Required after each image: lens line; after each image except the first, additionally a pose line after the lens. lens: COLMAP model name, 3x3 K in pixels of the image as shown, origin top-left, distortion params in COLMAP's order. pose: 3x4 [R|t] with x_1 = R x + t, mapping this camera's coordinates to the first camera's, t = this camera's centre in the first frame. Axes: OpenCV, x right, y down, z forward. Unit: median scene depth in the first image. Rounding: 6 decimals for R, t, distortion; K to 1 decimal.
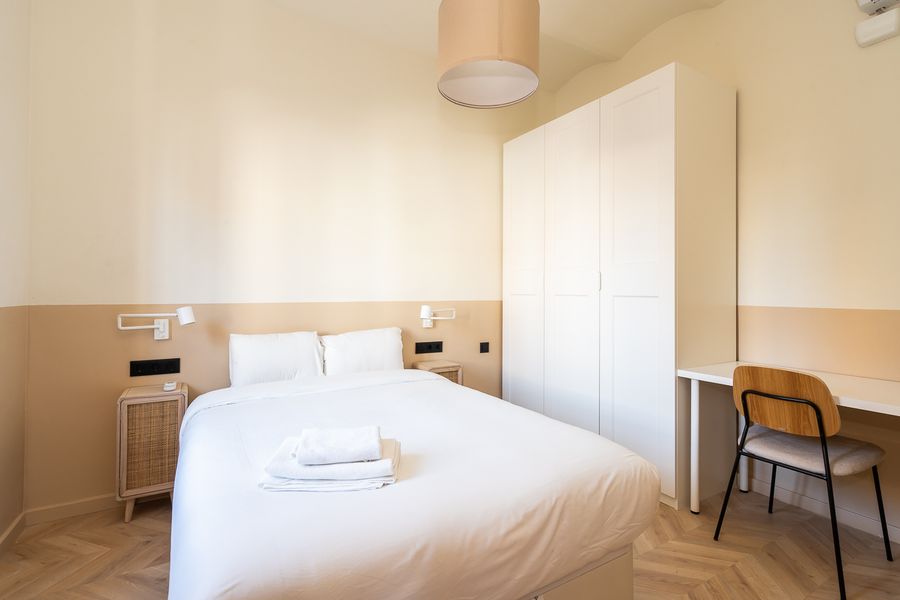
lens RADIAL K [[428.7, 0, 451.8], [0, 428.7, 285.3], [0, 0, 1]] dist [-0.003707, 0.002534]
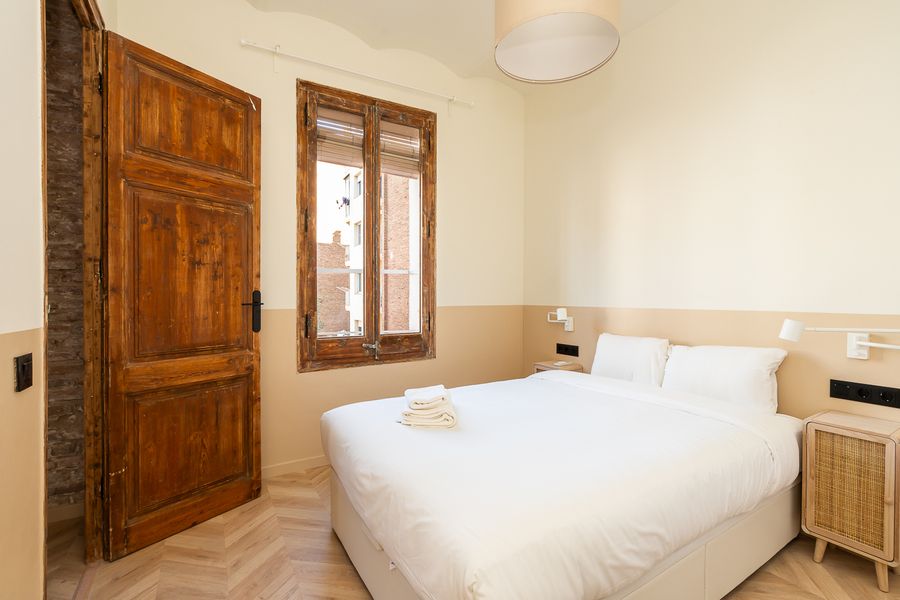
lens RADIAL K [[418.8, 0, 449.5], [0, 418.8, 300.8], [0, 0, 1]] dist [0.001776, 0.000850]
pose [[-0.009618, 0.006836, -0.999930, 0.708901], [0.015015, 0.999865, 0.006691, 0.012341], [0.999841, -0.014949, -0.009719, 0.631305]]
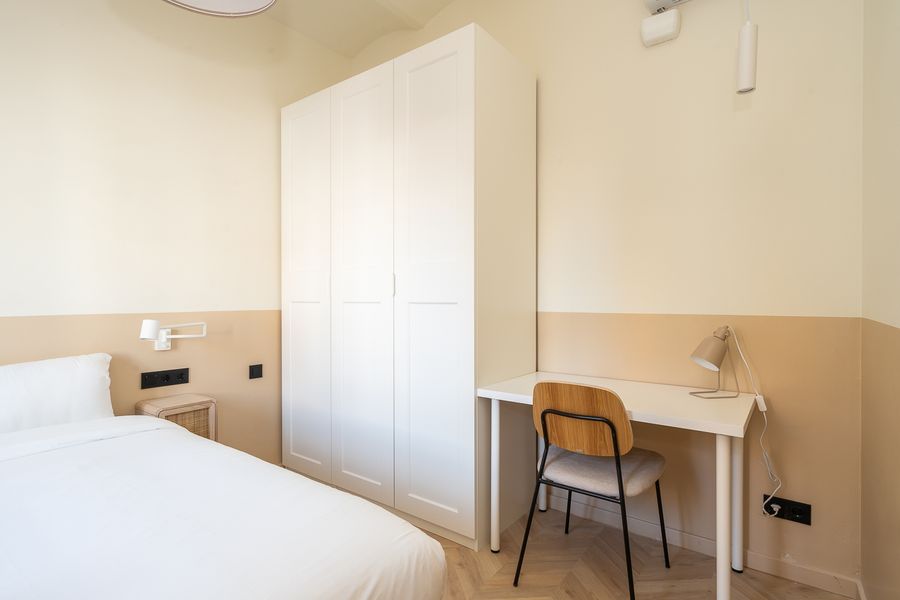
lens RADIAL K [[446.7, 0, 443.1], [0, 446.7, 298.8], [0, 0, 1]] dist [0.009760, 0.001217]
pose [[0.928211, -0.007755, 0.371972, 0.134675], [0.001556, 0.999855, 0.016964, 0.003145], [-0.372050, -0.015167, 0.928089, 0.202578]]
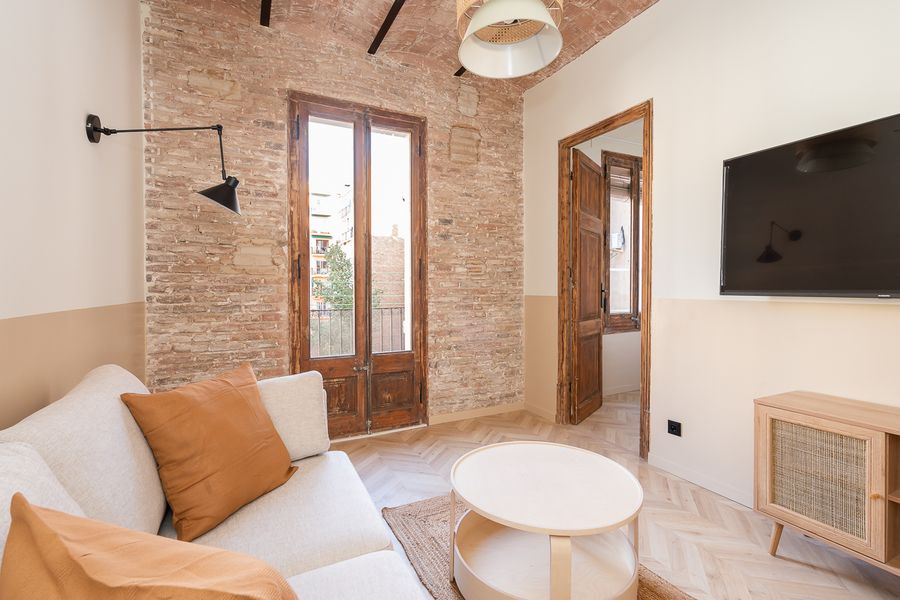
lens RADIAL K [[418.8, 0, 453.5], [0, 418.8, 296.2], [0, 0, 1]] dist [0.001776, 0.000850]
pose [[-0.076280, 0.018657, -0.996912, 1.481012], [0.017203, 0.999701, 0.017392, -0.001651], [0.996938, -0.015823, -0.076578, -0.354836]]
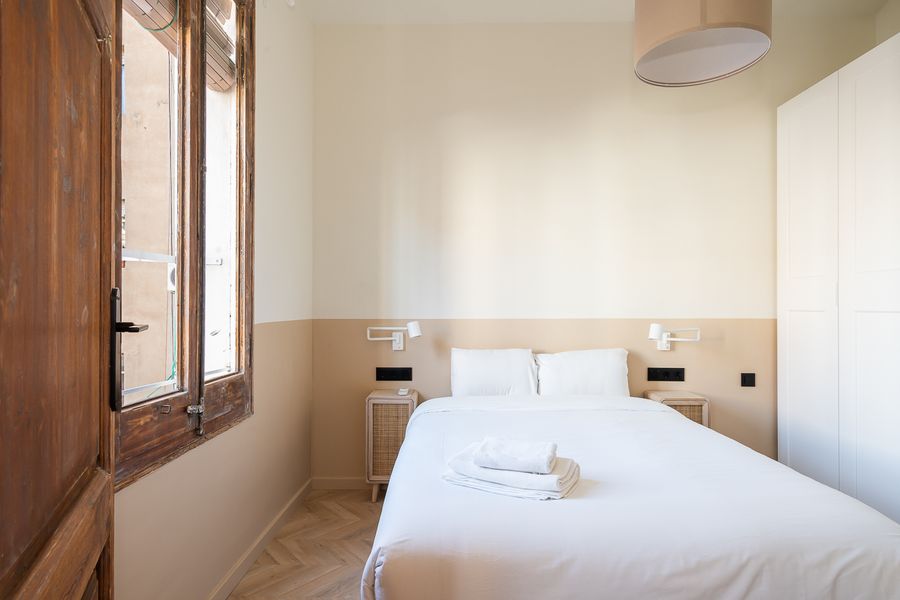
lens RADIAL K [[506.8, 0, 447.8], [0, 506.8, 301.6], [0, 0, 1]] dist [0.002313, 0.000607]
pose [[0.850466, -0.009310, -0.525947, 0.145782], [0.011019, 0.999939, 0.000117, -0.000949], [0.525914, -0.005895, 0.850517, -0.075383]]
